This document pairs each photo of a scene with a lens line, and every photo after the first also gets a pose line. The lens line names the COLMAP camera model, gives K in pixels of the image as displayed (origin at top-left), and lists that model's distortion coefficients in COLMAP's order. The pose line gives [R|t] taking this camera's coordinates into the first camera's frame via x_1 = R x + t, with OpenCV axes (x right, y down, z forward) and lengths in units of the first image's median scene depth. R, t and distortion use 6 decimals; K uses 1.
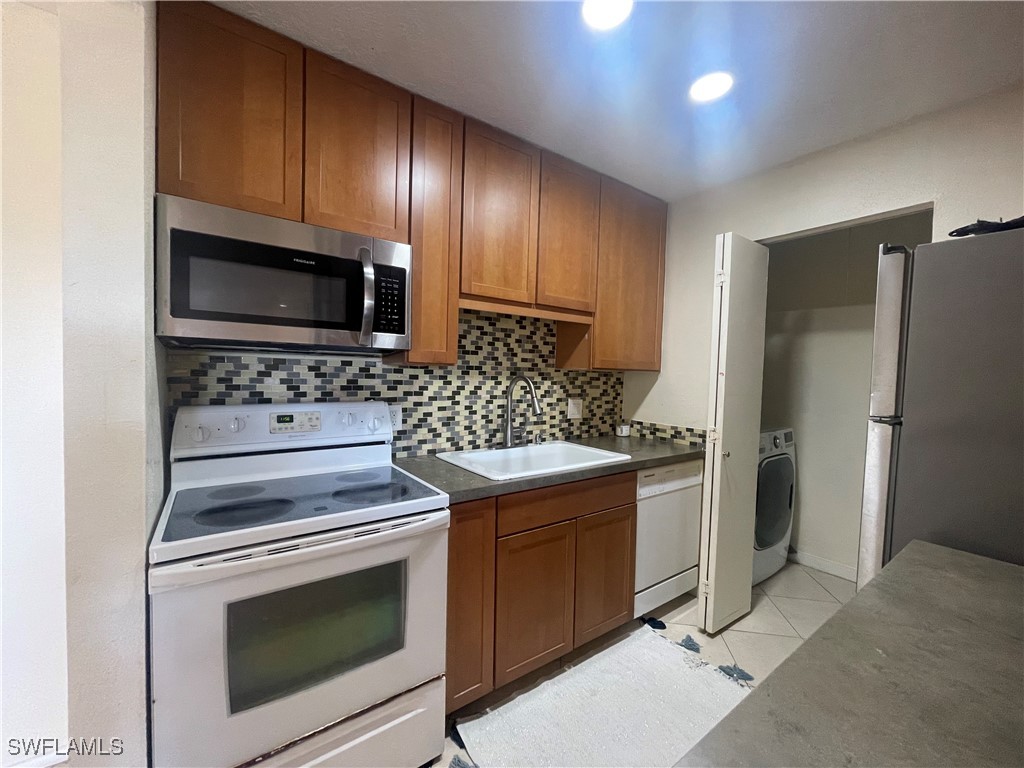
lens RADIAL K [[414.9, 0, 514.9], [0, 414.9, 385.4], [0, 0, 1]] dist [-0.003118, -0.000331]
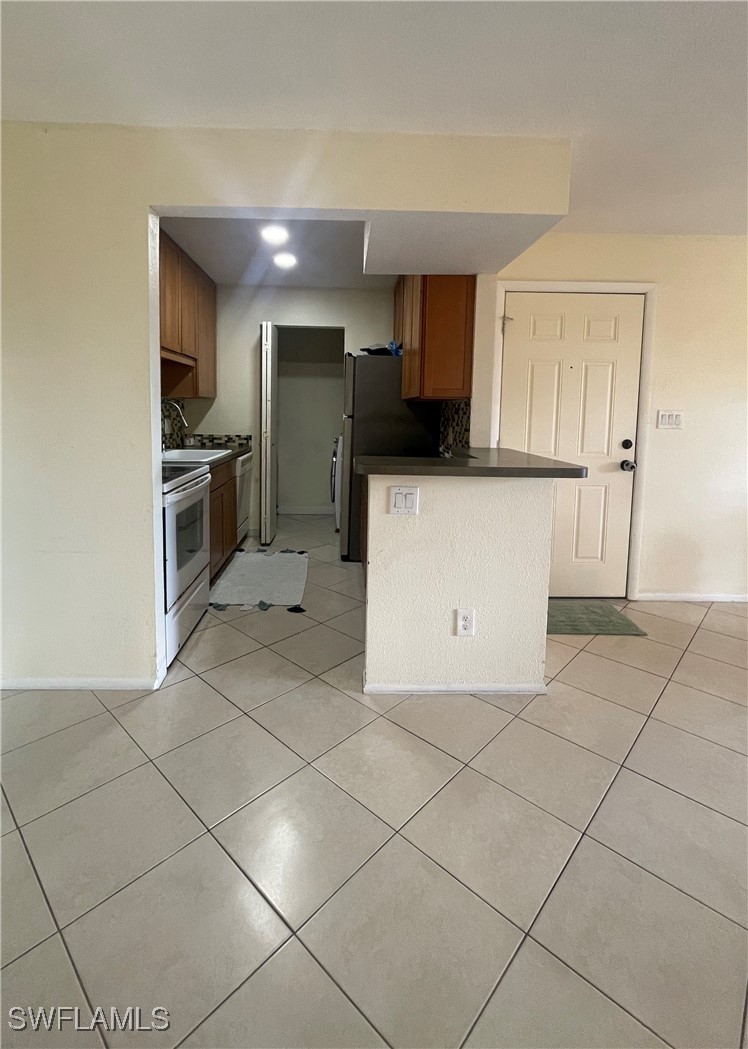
lens RADIAL K [[486.0, 0, 345.0], [0, 486.0, 453.8], [0, 0, 1]] dist [-0.001161, -0.000146]
pose [[0.580779, -0.088825, 0.809201, -0.964043], [0.026151, 0.995552, 0.090511, 0.020105], [-0.813641, -0.031406, 0.580518, -0.468436]]
